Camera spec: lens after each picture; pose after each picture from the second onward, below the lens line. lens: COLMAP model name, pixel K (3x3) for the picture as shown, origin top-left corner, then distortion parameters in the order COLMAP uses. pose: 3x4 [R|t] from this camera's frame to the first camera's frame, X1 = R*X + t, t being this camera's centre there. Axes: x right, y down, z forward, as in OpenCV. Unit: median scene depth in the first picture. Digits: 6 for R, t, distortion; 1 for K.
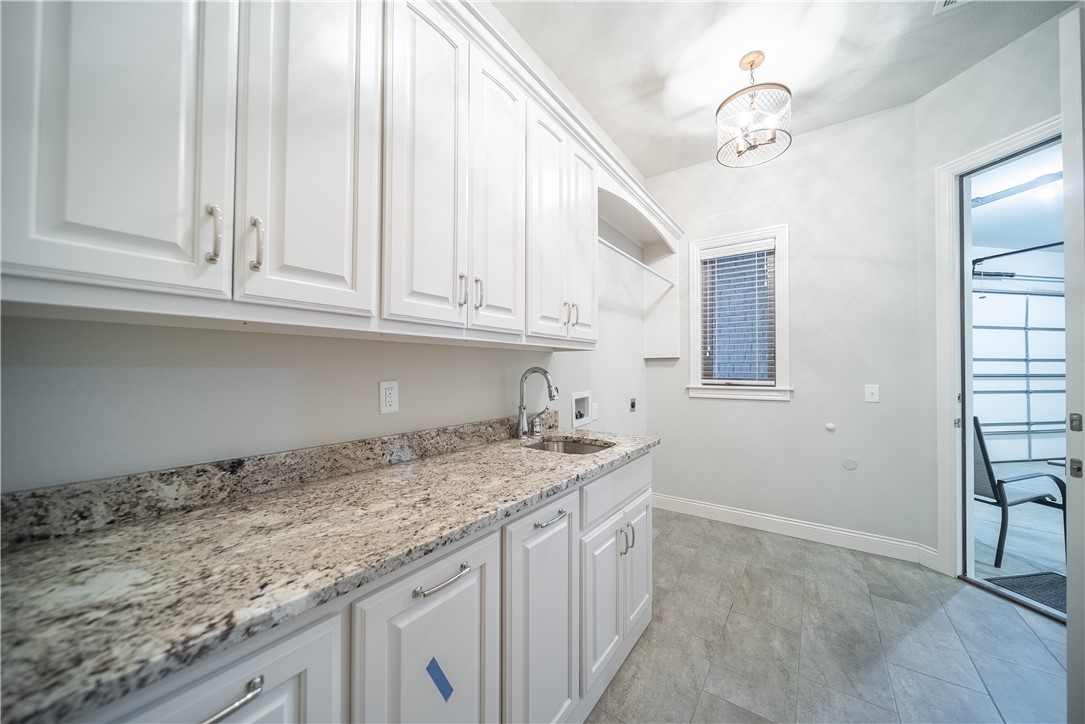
lens RADIAL K [[408.2, 0, 543.0], [0, 408.2, 362.3], [0, 0, 1]] dist [-0.002188, -0.000604]
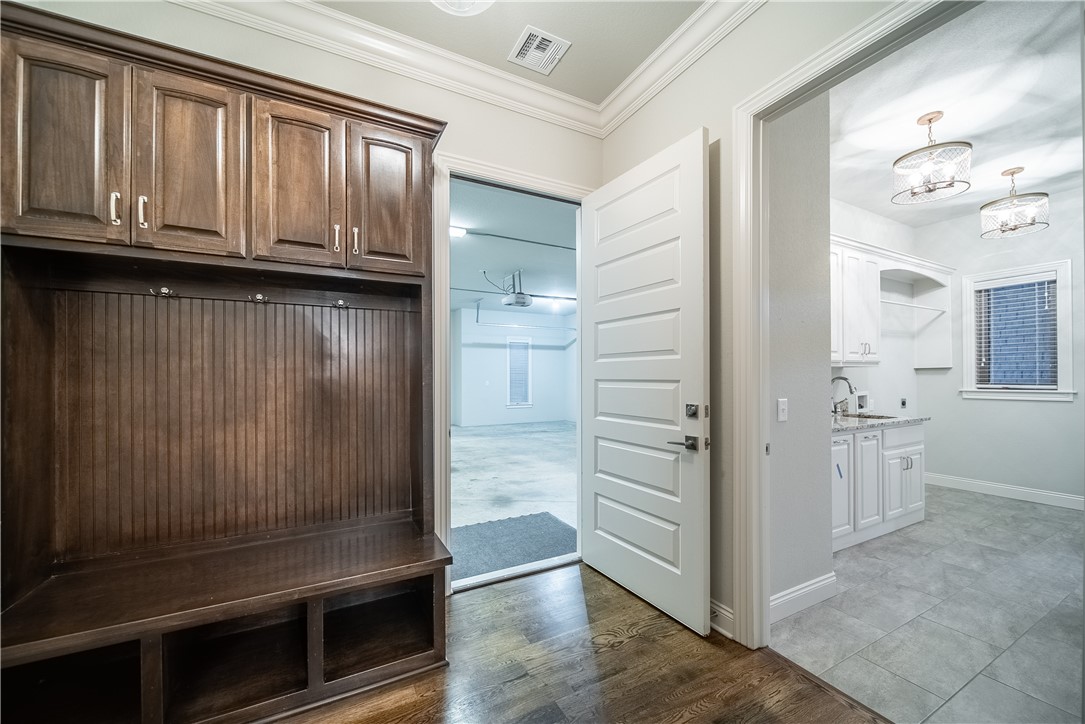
lens RADIAL K [[408.2, 0, 511.5], [0, 408.2, 375.4], [0, 0, 1]] dist [-0.002188, -0.000604]
pose [[0.864953, -0.008852, -0.501775, -0.240309], [0.015535, 0.999838, 0.009140, -0.021492], [0.501613, -0.015701, 0.864950, -0.868849]]
